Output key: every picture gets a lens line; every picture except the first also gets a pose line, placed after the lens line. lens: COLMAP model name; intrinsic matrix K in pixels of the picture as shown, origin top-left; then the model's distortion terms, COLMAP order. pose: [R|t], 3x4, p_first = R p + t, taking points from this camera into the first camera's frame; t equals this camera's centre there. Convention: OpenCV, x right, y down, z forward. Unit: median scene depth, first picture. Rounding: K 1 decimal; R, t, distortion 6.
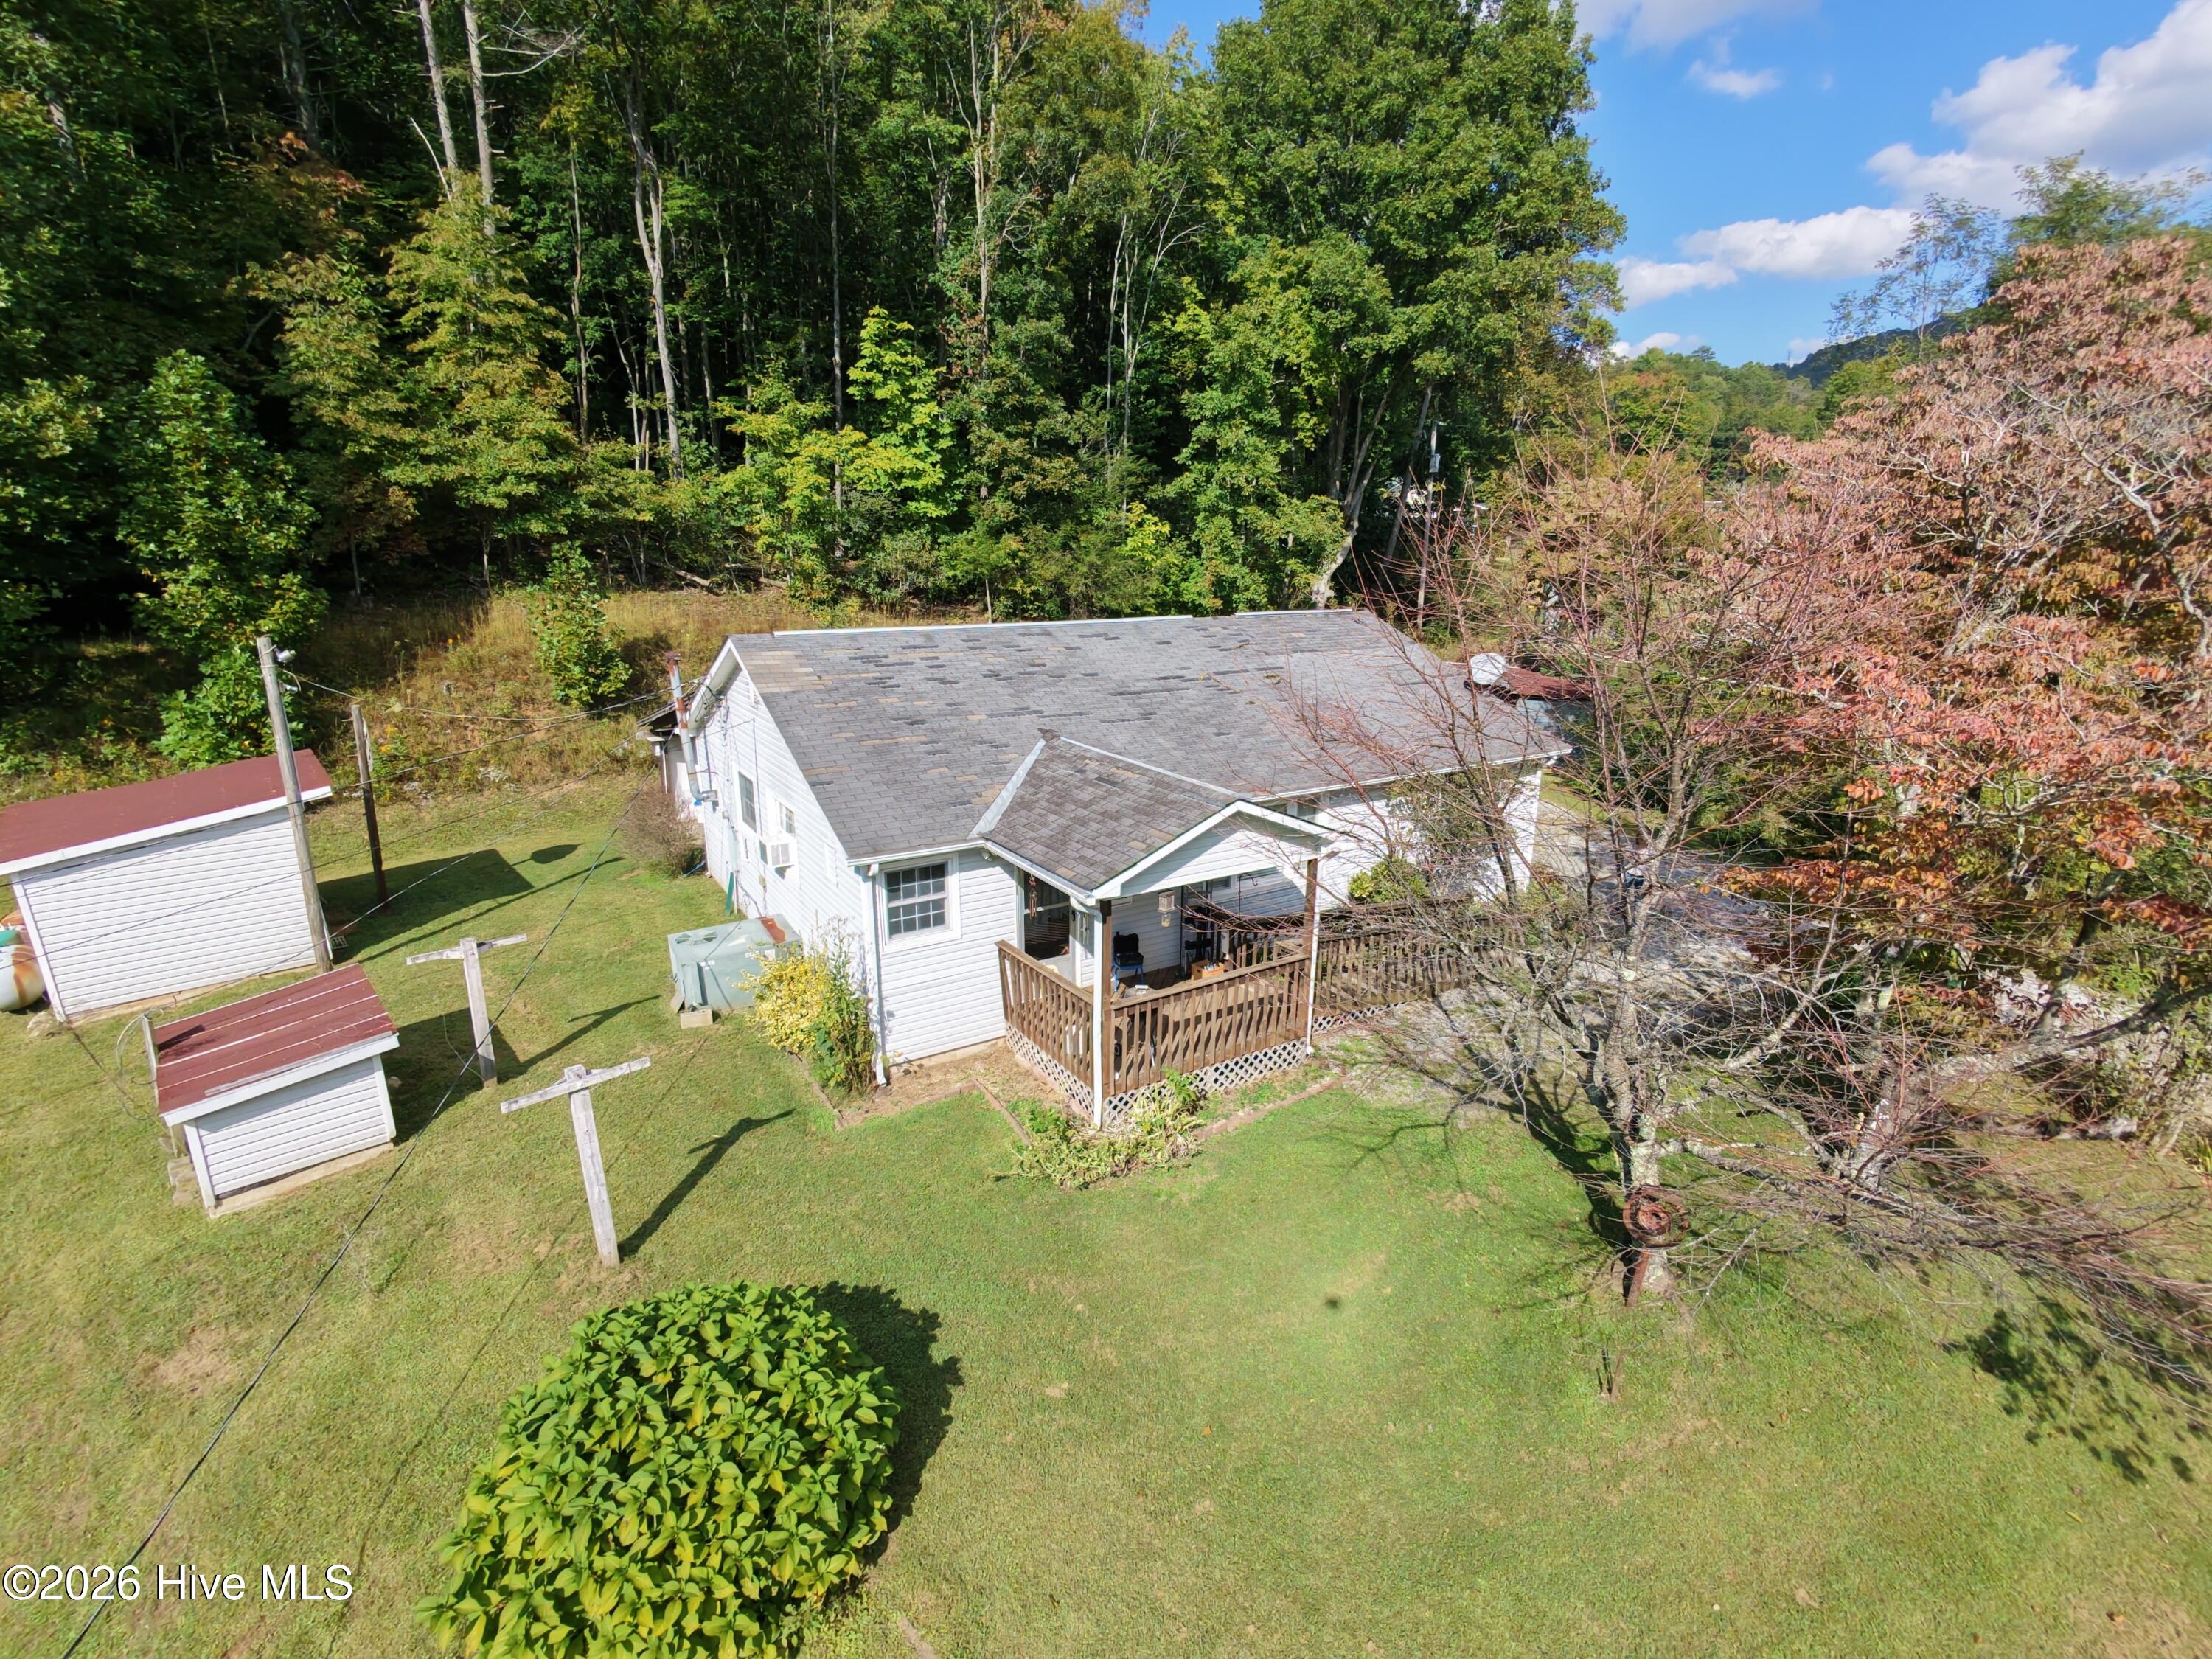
lens RADIAL K [[1059.6, 0, 1122.8], [0, 1059.6, 826.8], [0, 0, 1]] dist [-0.002652, -0.001005]
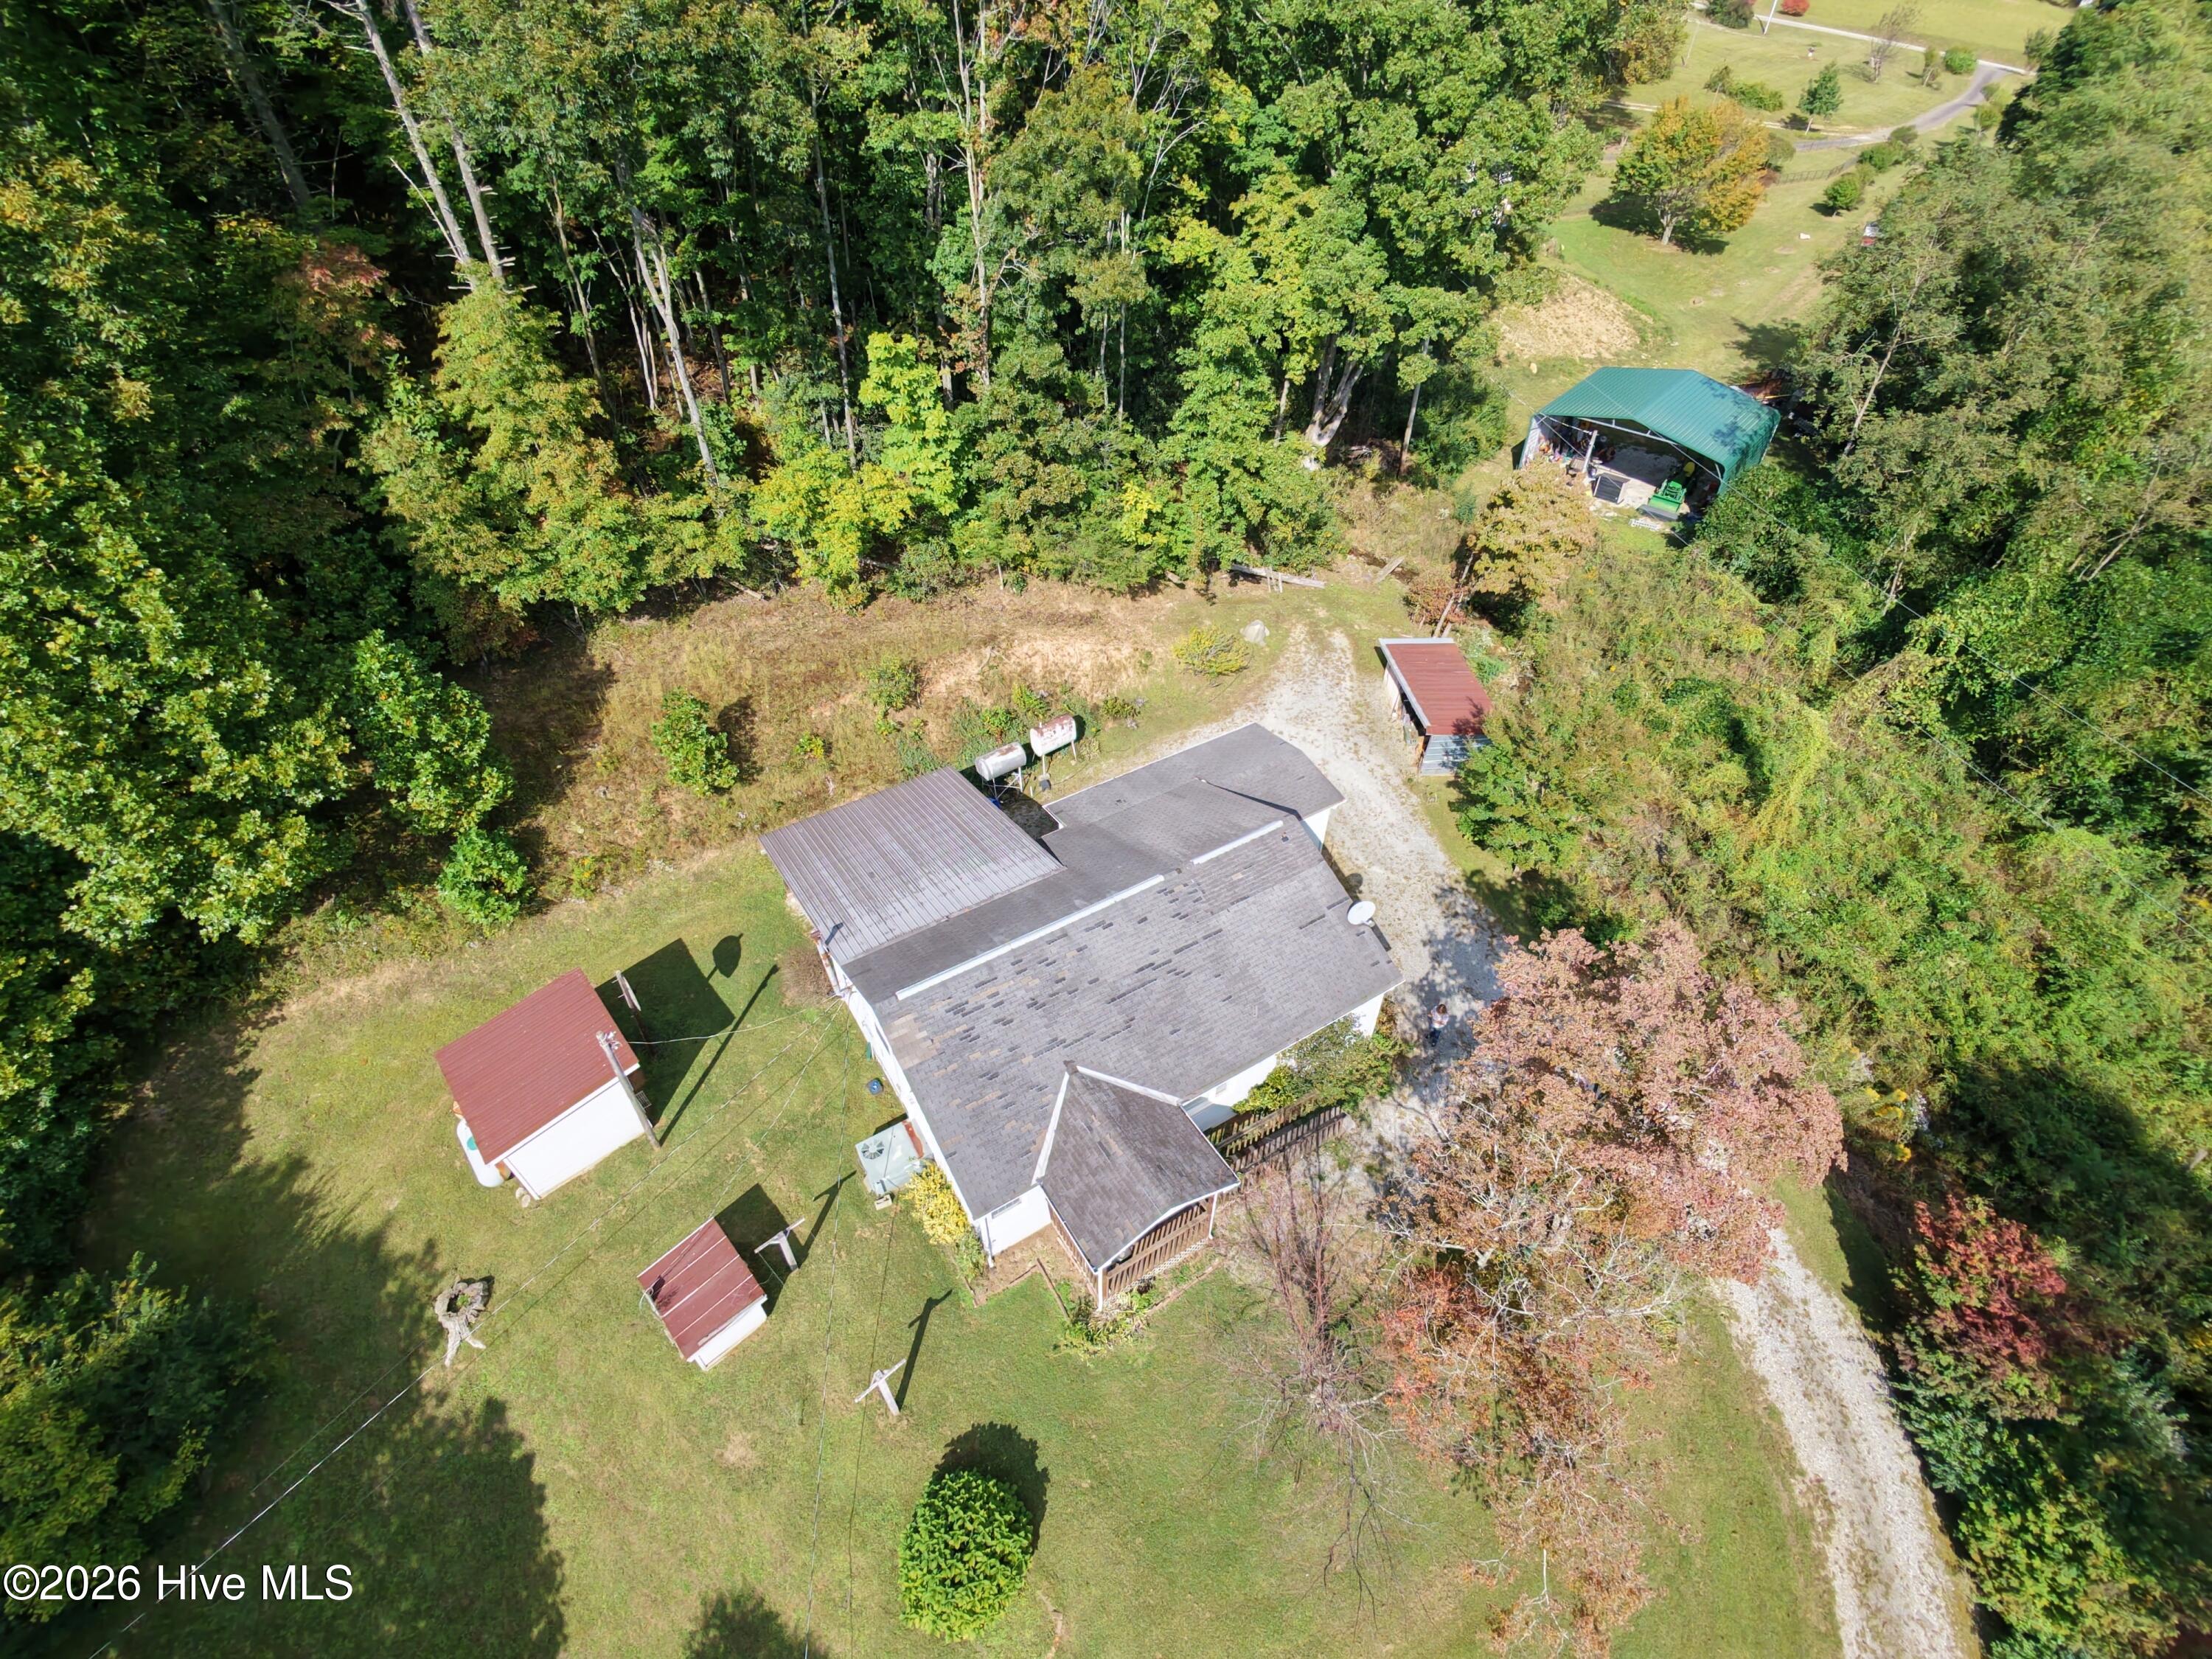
lens RADIAL K [[1059.6, 0, 1122.8], [0, 1059.6, 826.8], [0, 0, 1]] dist [-0.002652, -0.001005]
pose [[0.999975, 0.005727, 0.004036, 0.002186], [-0.006951, 0.883068, 0.469193, -0.532885], [-0.000877, -0.469210, 0.883086, -0.137482]]
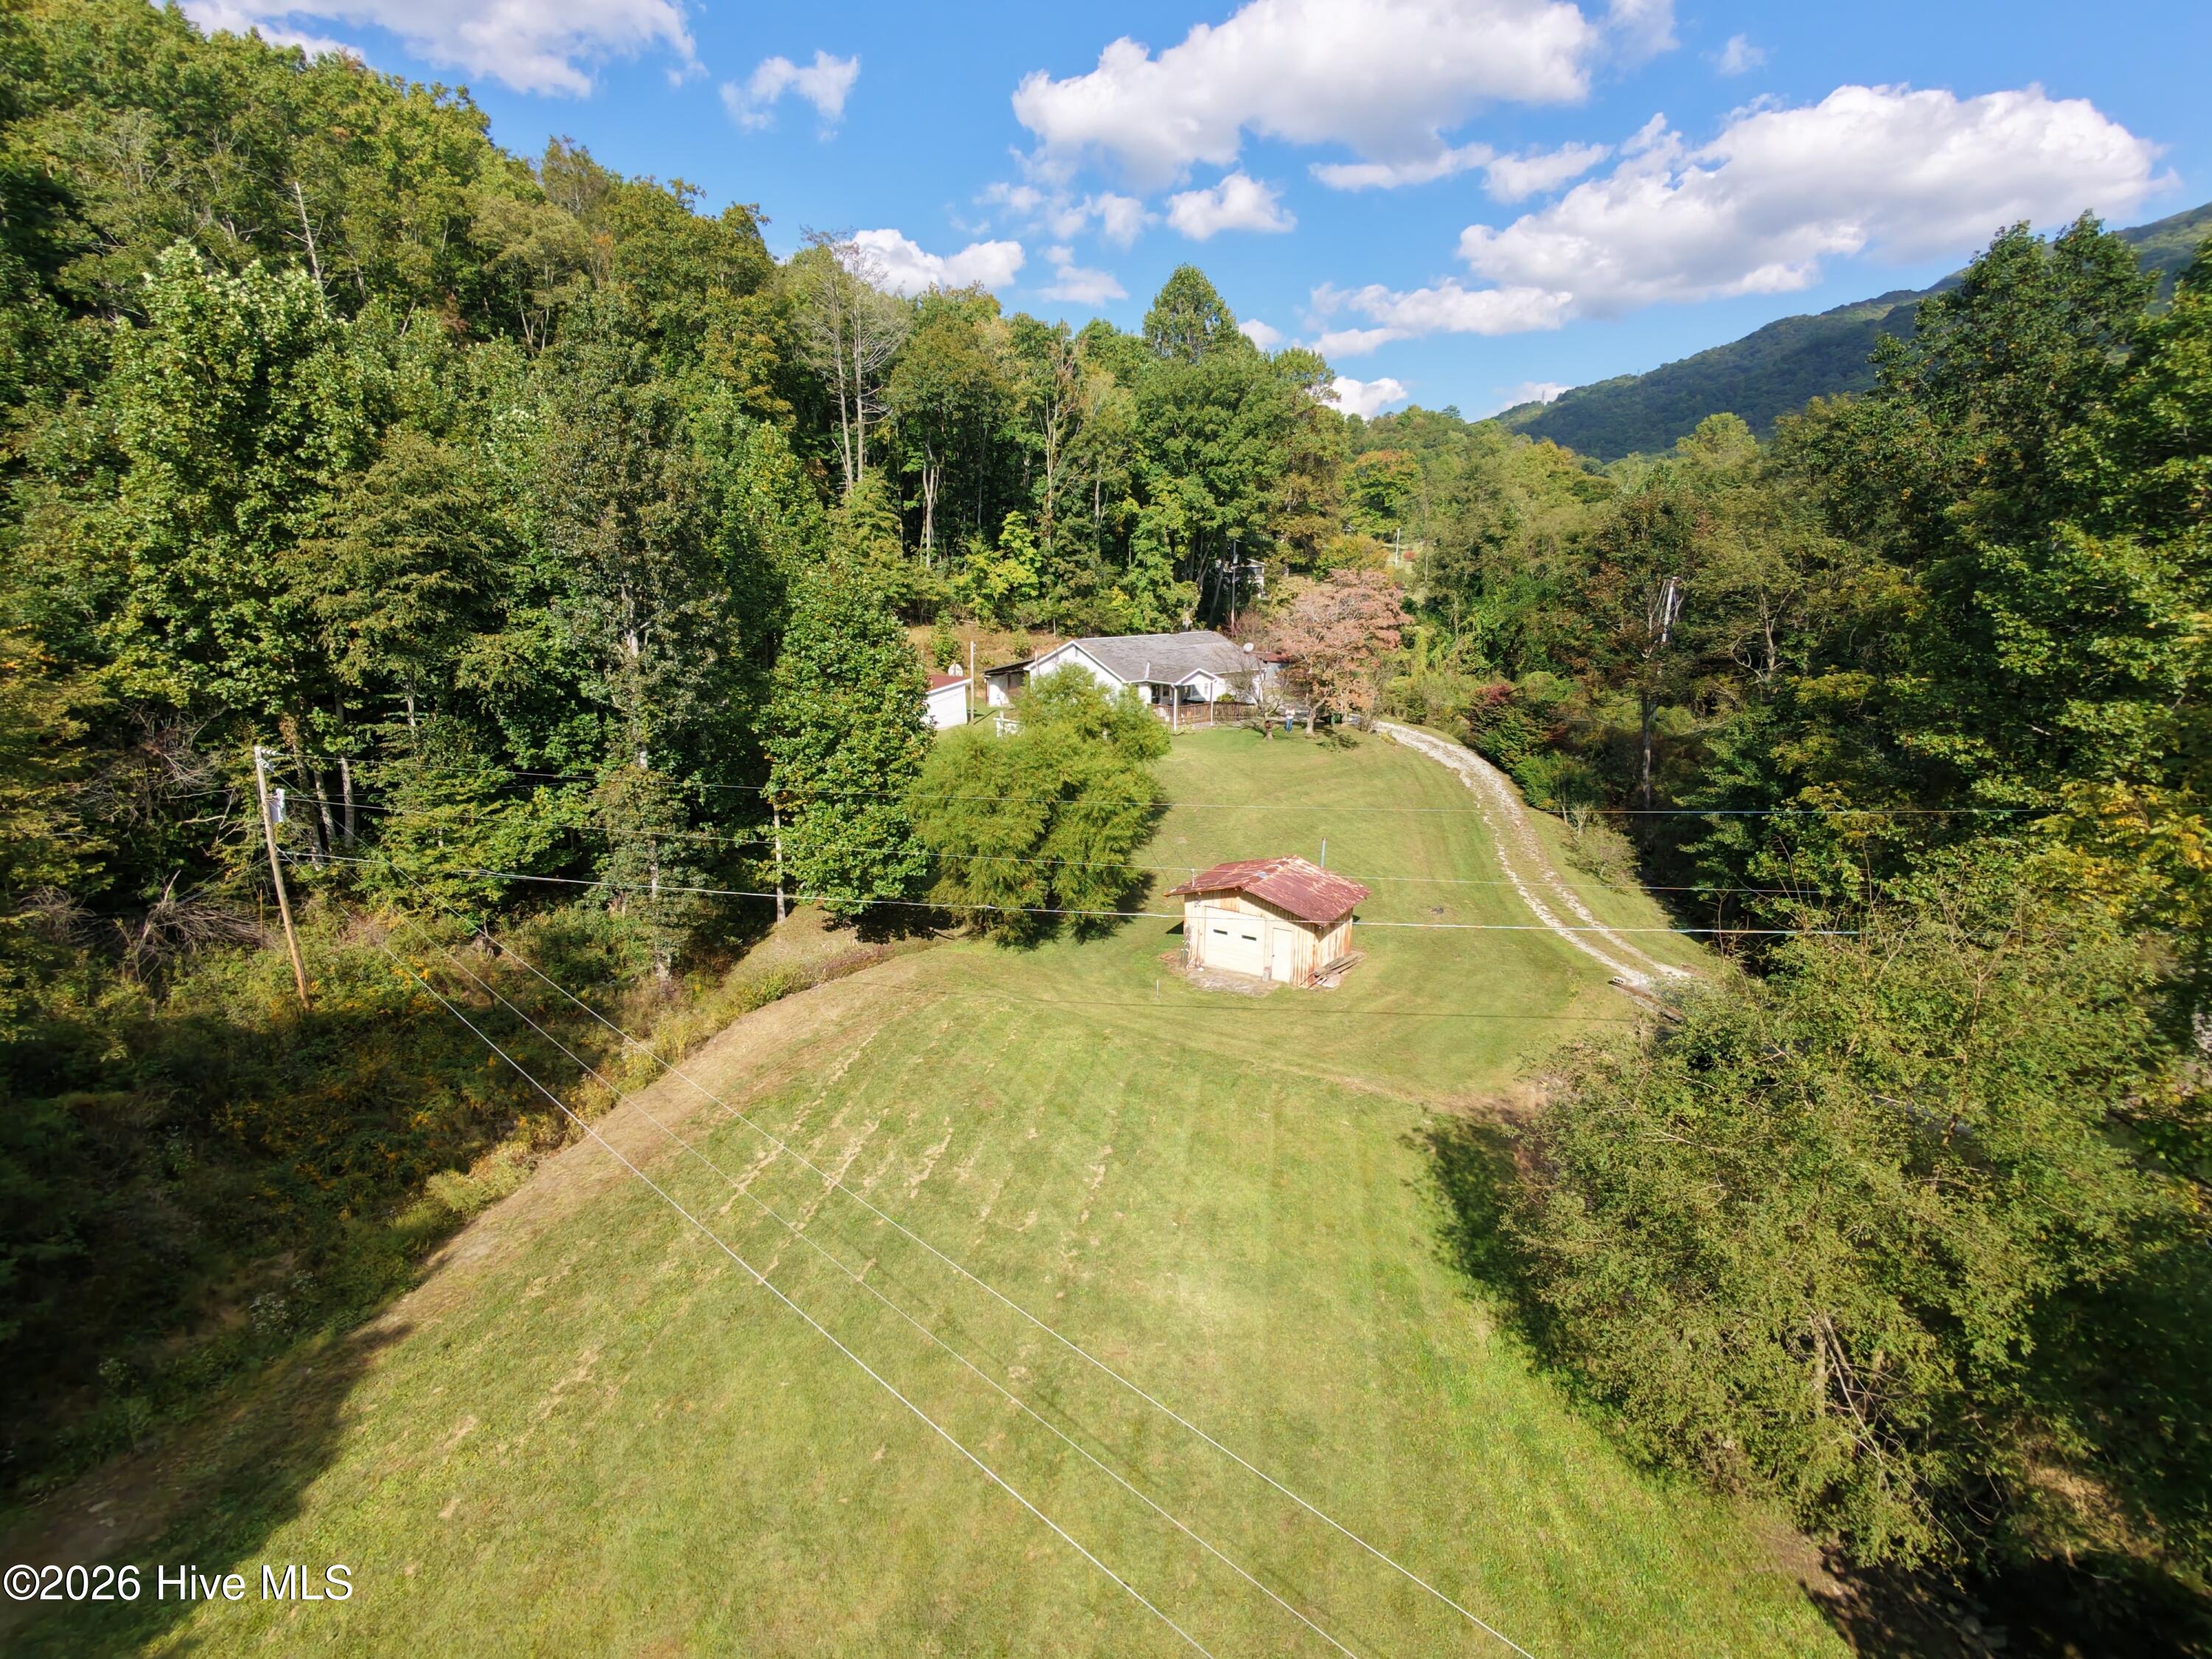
lens RADIAL K [[1035.4, 0, 1104.2], [0, 1035.4, 770.5], [0, 0, 1]] dist [-0.000572, -0.000236]
pose [[0.989465, -0.028943, 0.141852, -0.368395], [0.037409, 0.997651, -0.057388, 0.248474], [-0.139857, 0.062090, 0.988223, -1.326651]]
